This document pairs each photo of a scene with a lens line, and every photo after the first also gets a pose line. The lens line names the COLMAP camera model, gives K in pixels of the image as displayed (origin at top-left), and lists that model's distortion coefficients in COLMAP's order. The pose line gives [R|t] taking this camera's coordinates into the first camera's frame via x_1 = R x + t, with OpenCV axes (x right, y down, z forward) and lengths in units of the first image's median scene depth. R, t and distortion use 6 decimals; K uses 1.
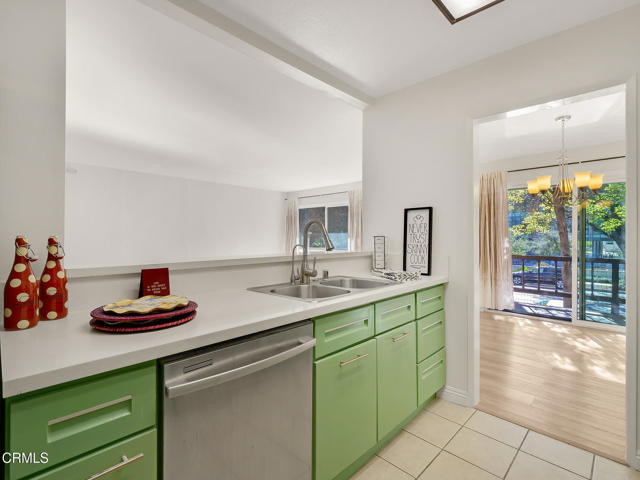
lens RADIAL K [[307.6, 0, 320.3], [0, 307.6, 234.7], [0, 0, 1]] dist [0.000496, 0.000259]
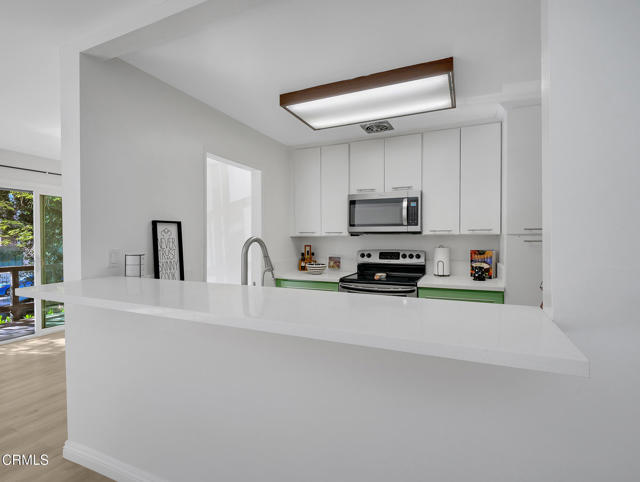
lens RADIAL K [[314.2, 0, 311.6], [0, 314.2, 240.1], [0, 0, 1]] dist [0.000100, -0.000193]
pose [[-0.294974, -0.005667, 0.955489, -0.724212], [-0.001026, 0.999984, 0.005614, -0.037527], [-0.955505, 0.000676, -0.294975, 0.890198]]
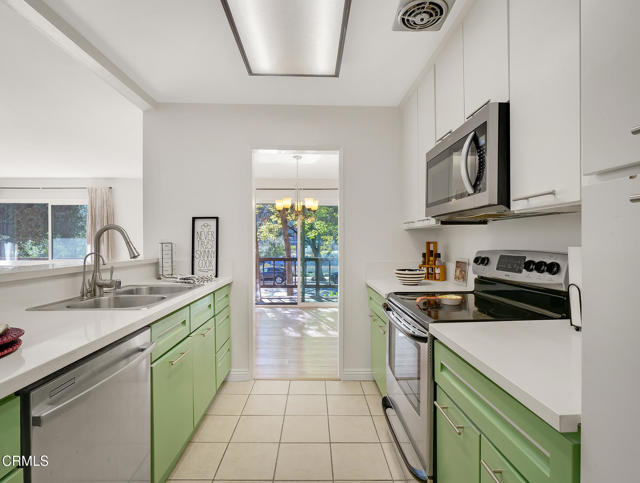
lens RADIAL K [[314.2, 0, 311.6], [0, 314.2, 240.6], [0, 0, 1]] dist [0.000100, -0.000193]
pose [[0.712768, 0.003157, 0.701392, -0.207082], [-0.004439, 0.999990, 0.000010, -0.004411], [-0.701385, -0.003121, 0.712775, -0.070434]]
